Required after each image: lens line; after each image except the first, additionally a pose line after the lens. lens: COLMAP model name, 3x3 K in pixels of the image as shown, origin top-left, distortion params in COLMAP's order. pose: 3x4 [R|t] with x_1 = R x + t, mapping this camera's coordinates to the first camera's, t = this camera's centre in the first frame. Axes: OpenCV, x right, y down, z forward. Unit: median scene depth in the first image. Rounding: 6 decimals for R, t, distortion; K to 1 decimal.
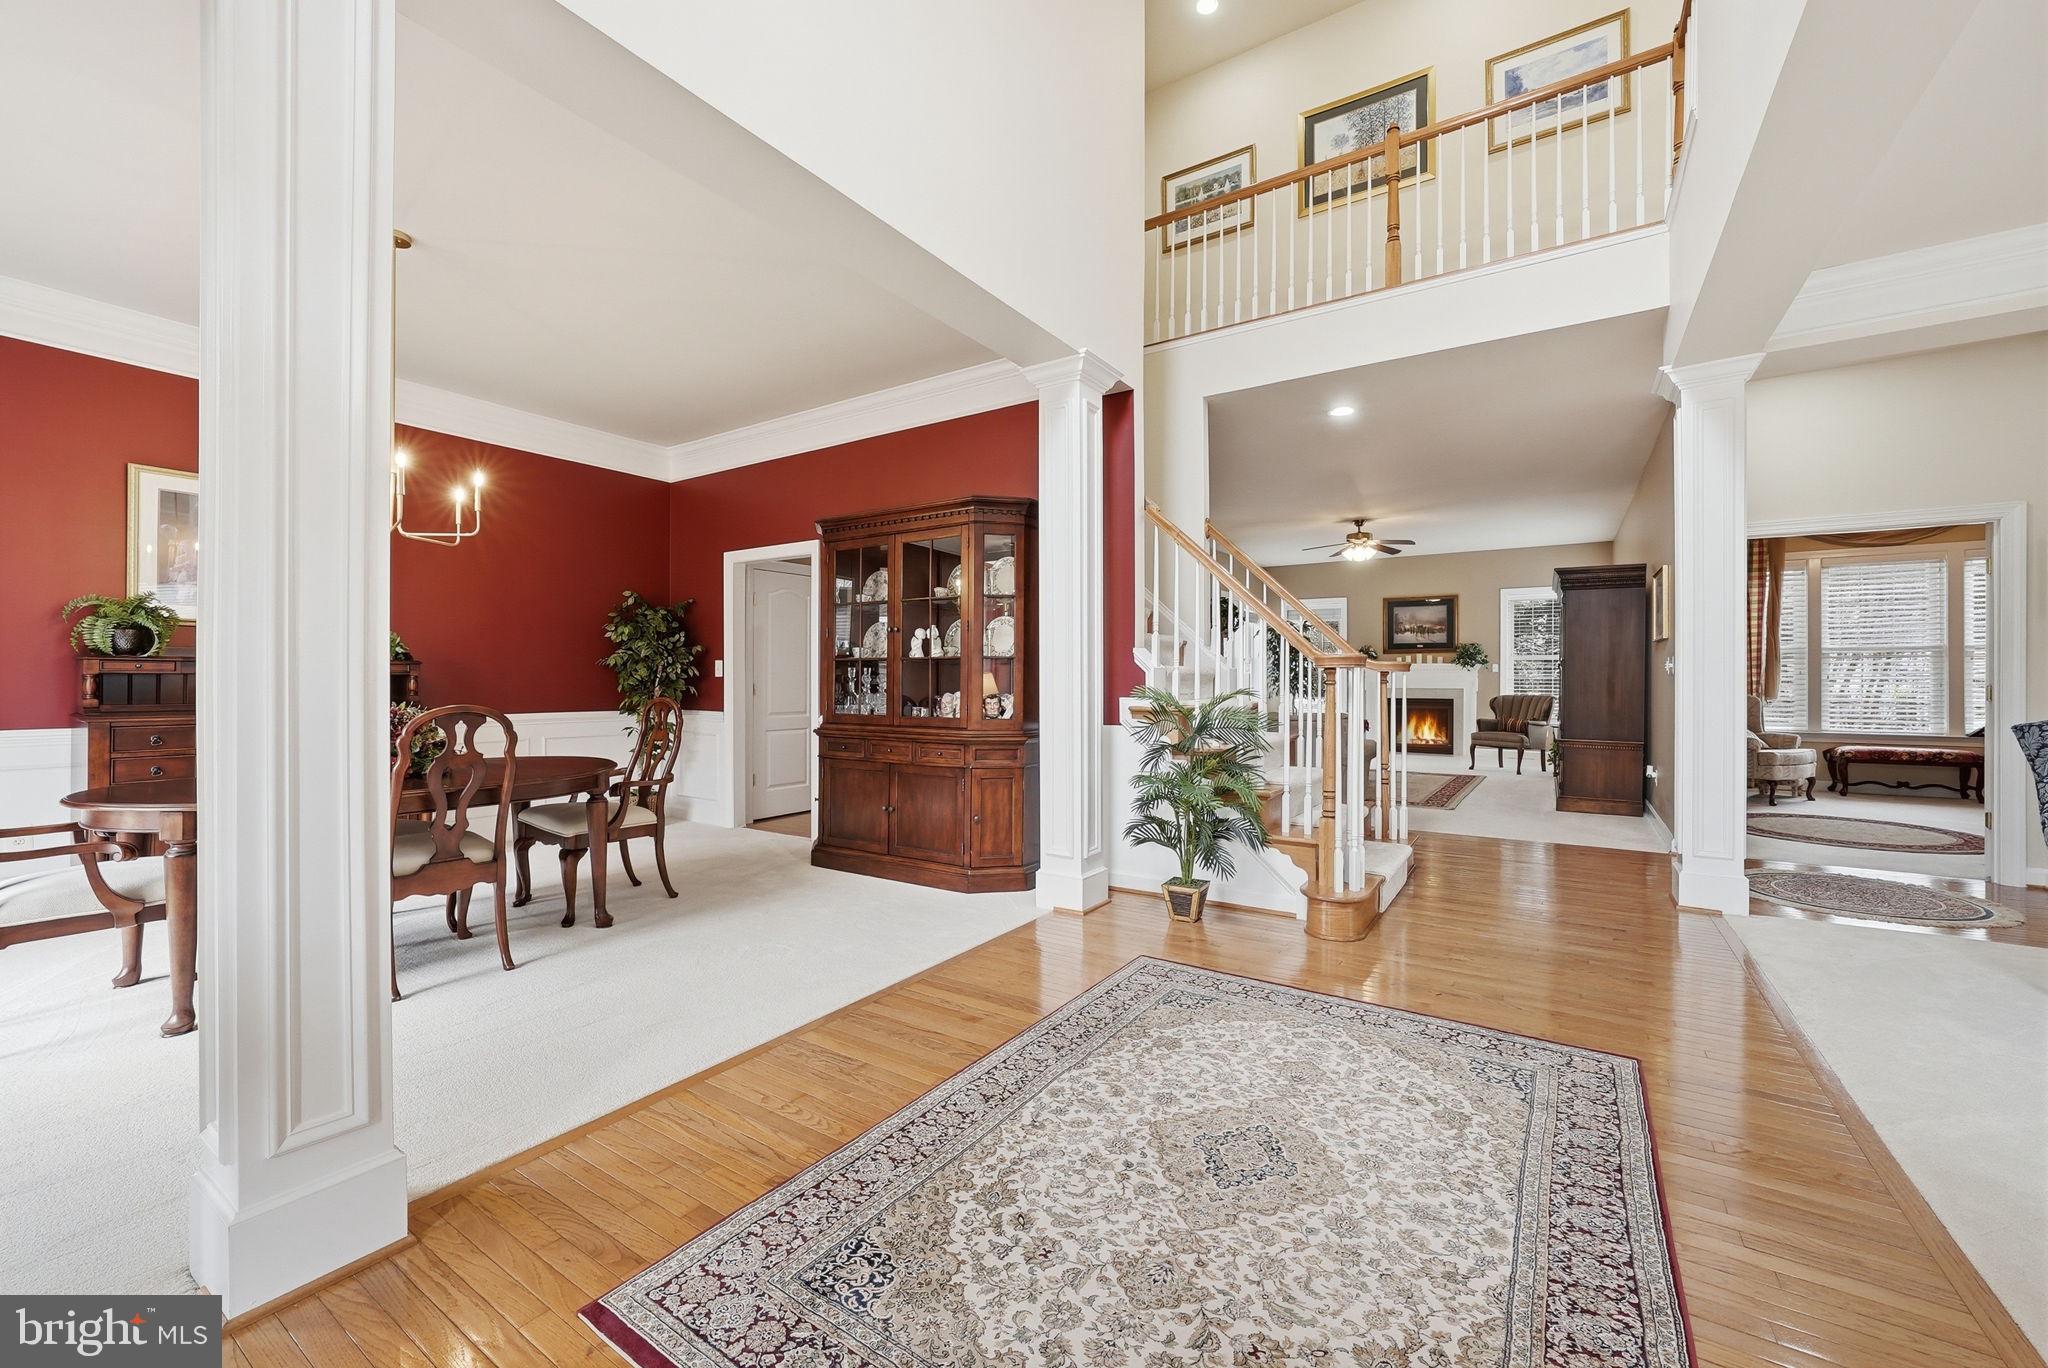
lens RADIAL K [[816.7, 0, 1021.4], [0, 816.7, 686.4], [0, 0, 1]] dist [-0.009462, 0.000271]
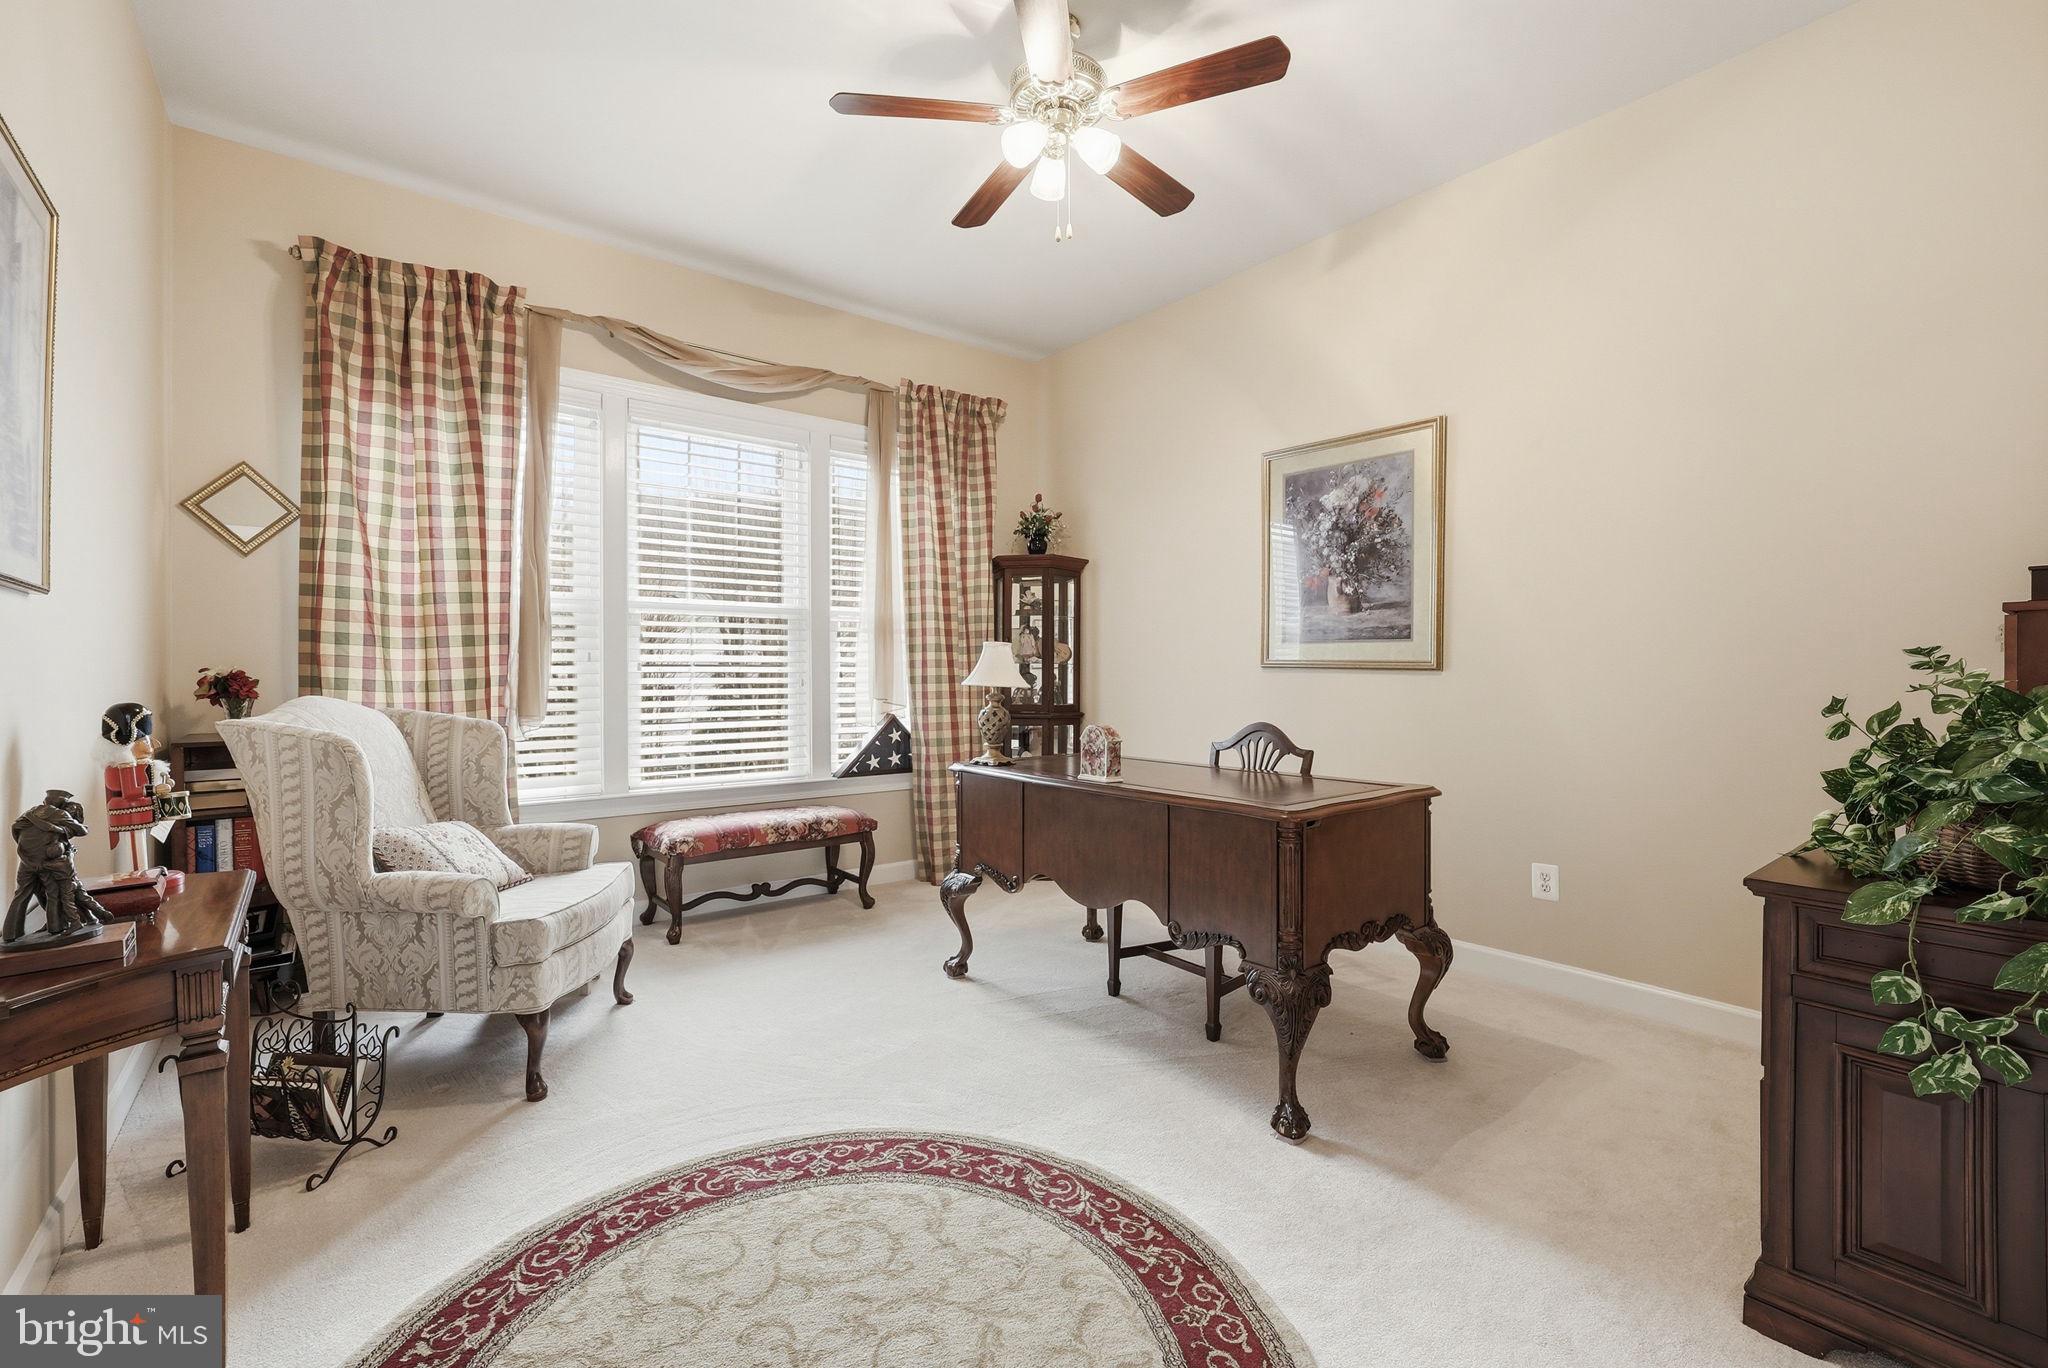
lens RADIAL K [[816.7, 0, 1023.3], [0, 816.7, 685.4], [0, 0, 1]] dist [-0.009462, 0.000271]
pose [[0.284623, 0.006245, 0.958619, 0.636816], [0.002469, 0.999971, -0.007247, 0.001090], [-0.958636, 0.004430, 0.284599, 0.682032]]
